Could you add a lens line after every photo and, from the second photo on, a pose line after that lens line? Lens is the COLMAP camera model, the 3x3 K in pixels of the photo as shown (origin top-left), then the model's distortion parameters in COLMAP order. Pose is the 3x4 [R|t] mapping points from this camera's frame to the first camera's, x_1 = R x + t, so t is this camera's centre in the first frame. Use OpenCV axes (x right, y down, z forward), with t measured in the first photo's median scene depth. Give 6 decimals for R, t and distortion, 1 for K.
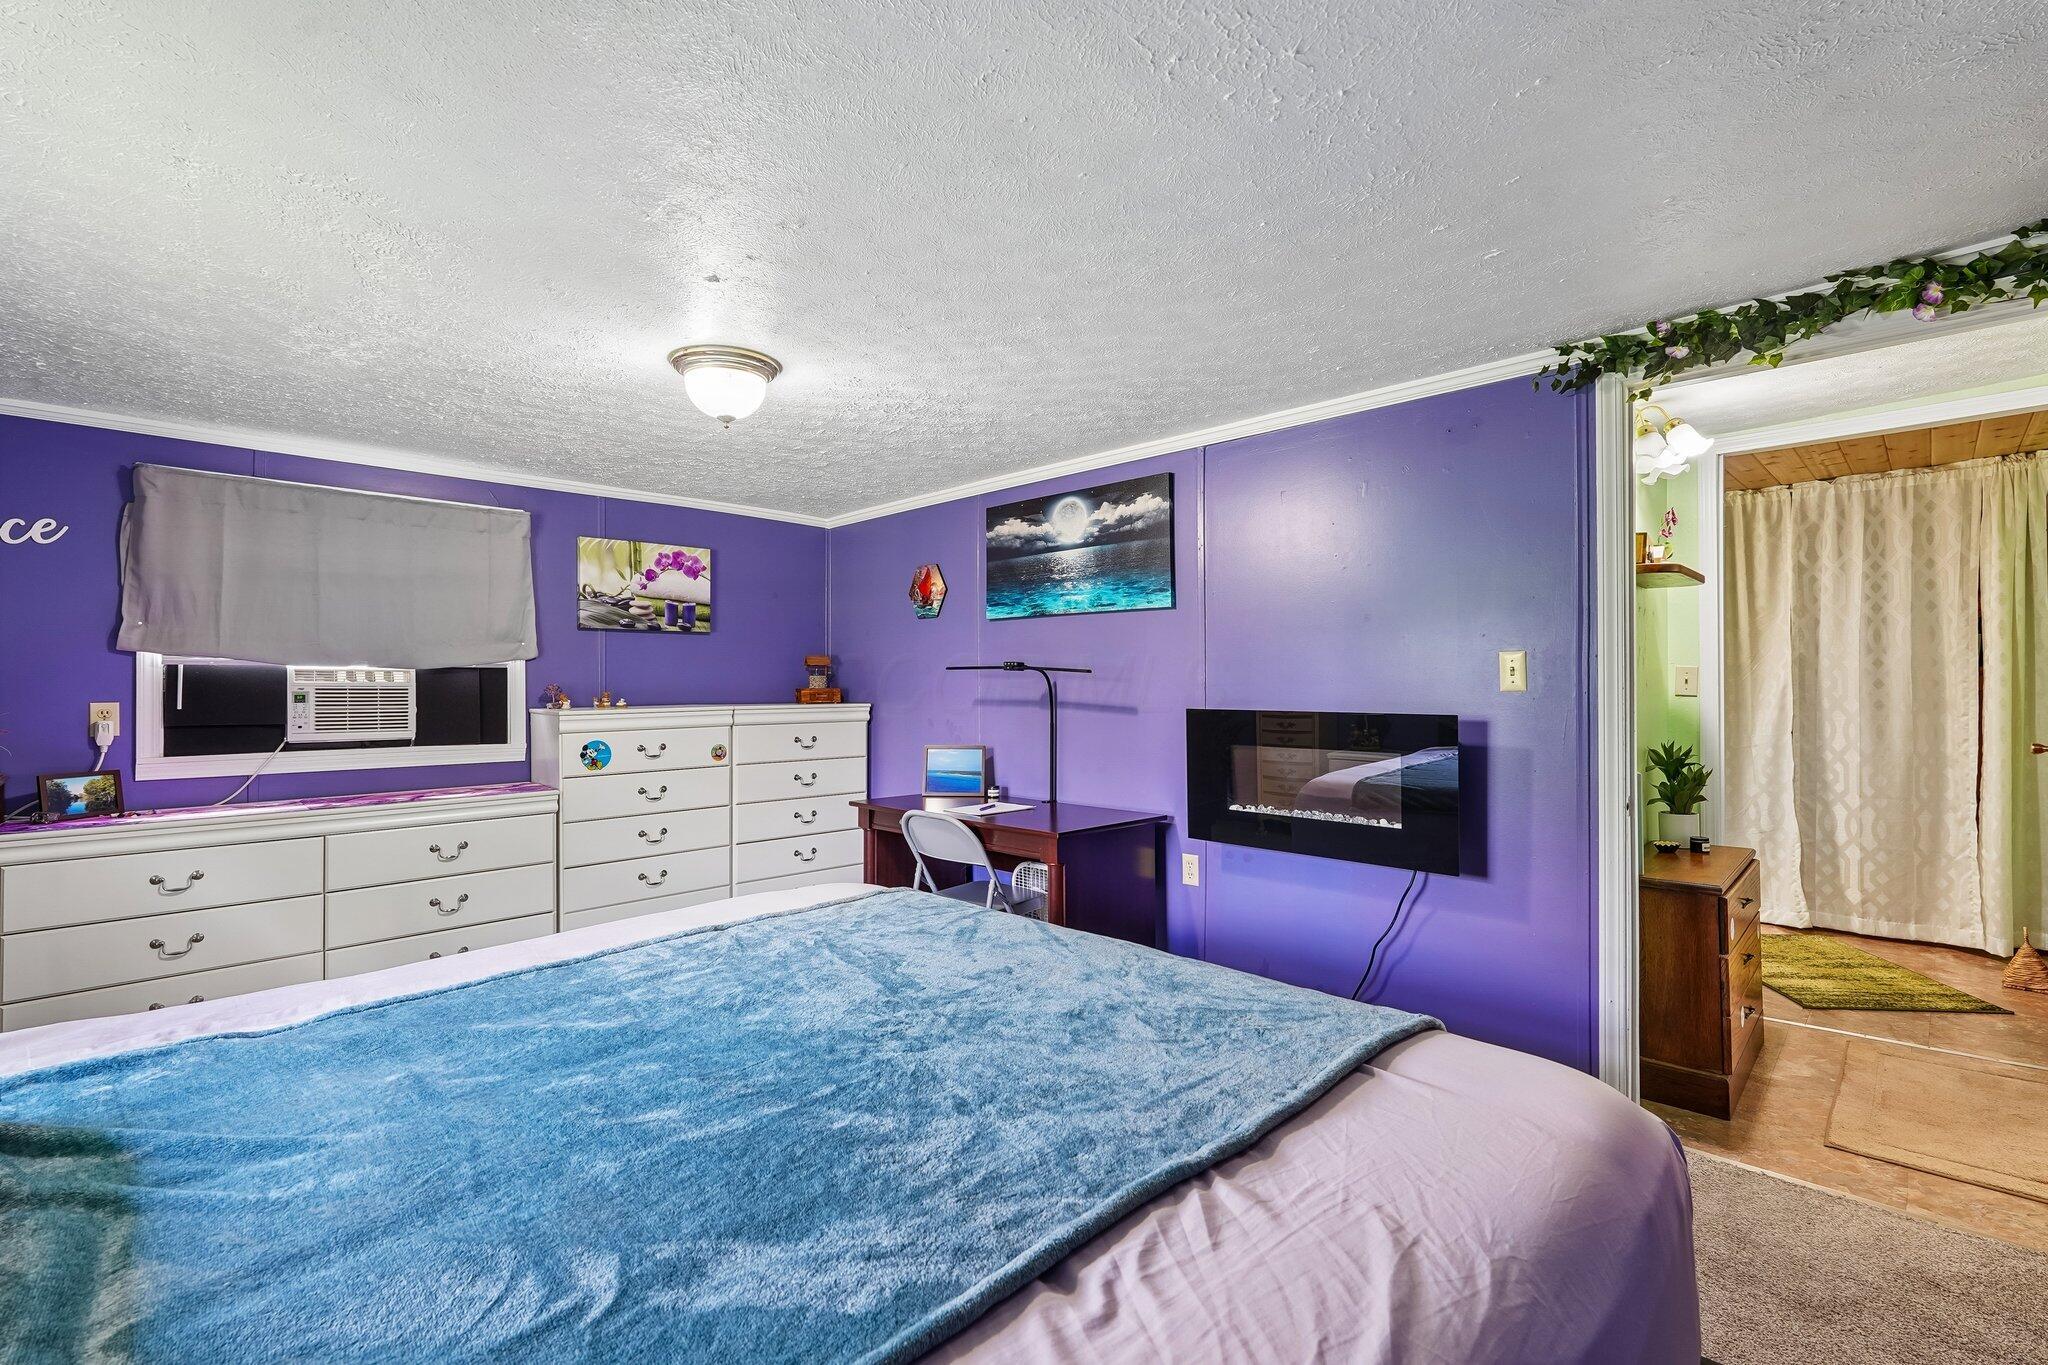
lens RADIAL K [[913.9, 0, 1018.7], [0, 913.9, 675.4], [0, 0, 1]] dist [-0.002698, 0.001258]
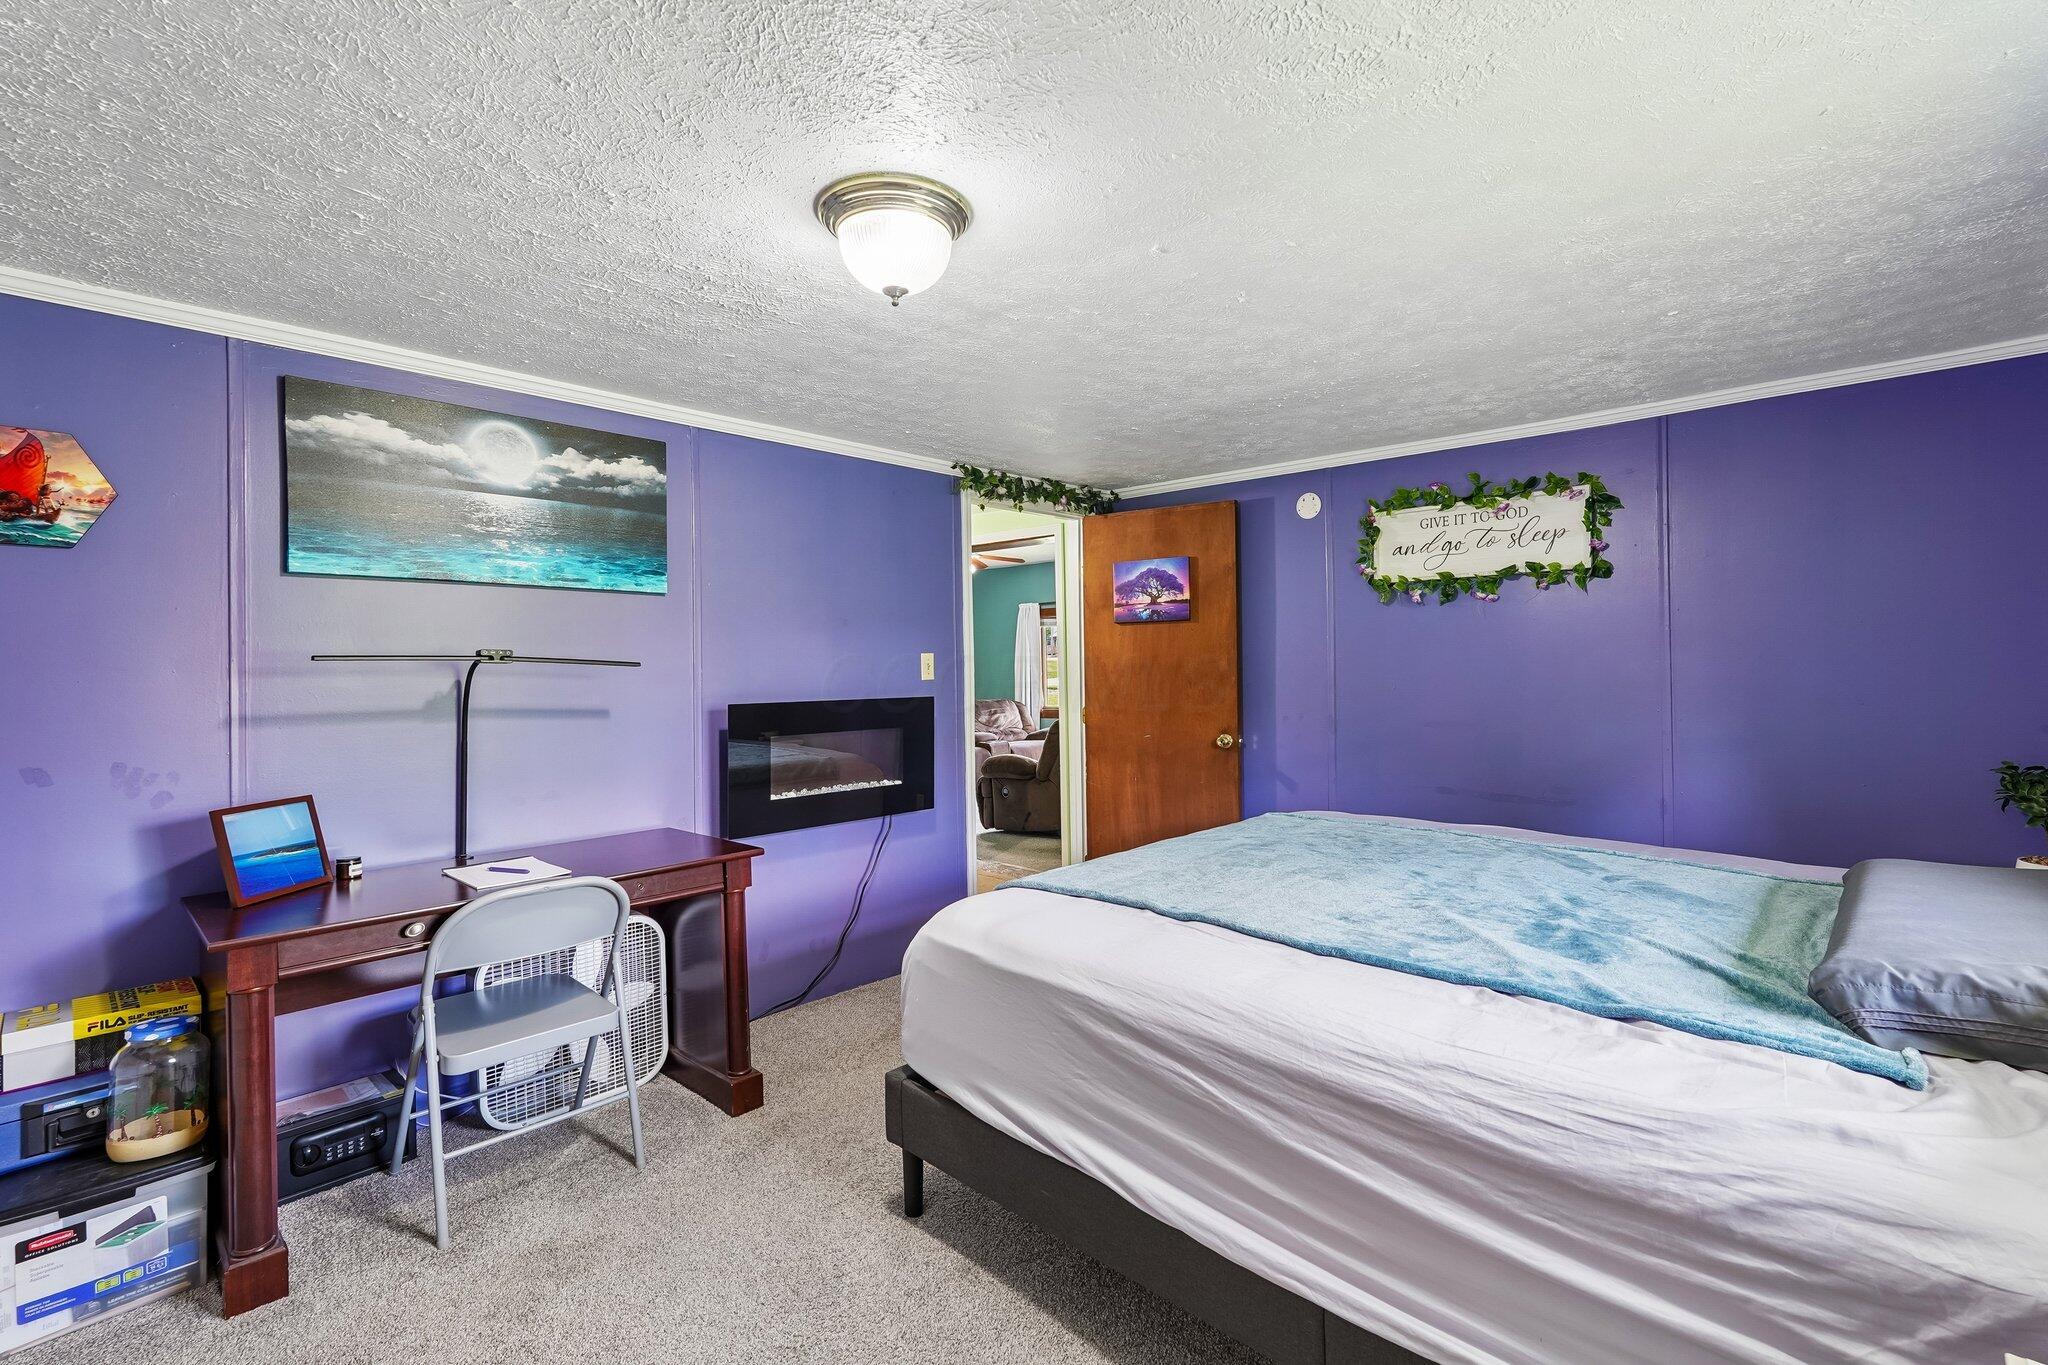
lens RADIAL K [[913.9, 0, 1018.7], [0, 913.9, 675.4], [0, 0, 1]] dist [-0.002698, 0.001258]
pose [[-0.009730, -0.007179, 0.999927, -0.702306], [-0.001082, 0.999974, 0.007169, -0.001290], [-0.999952, -0.001012, -0.009738, 0.634958]]
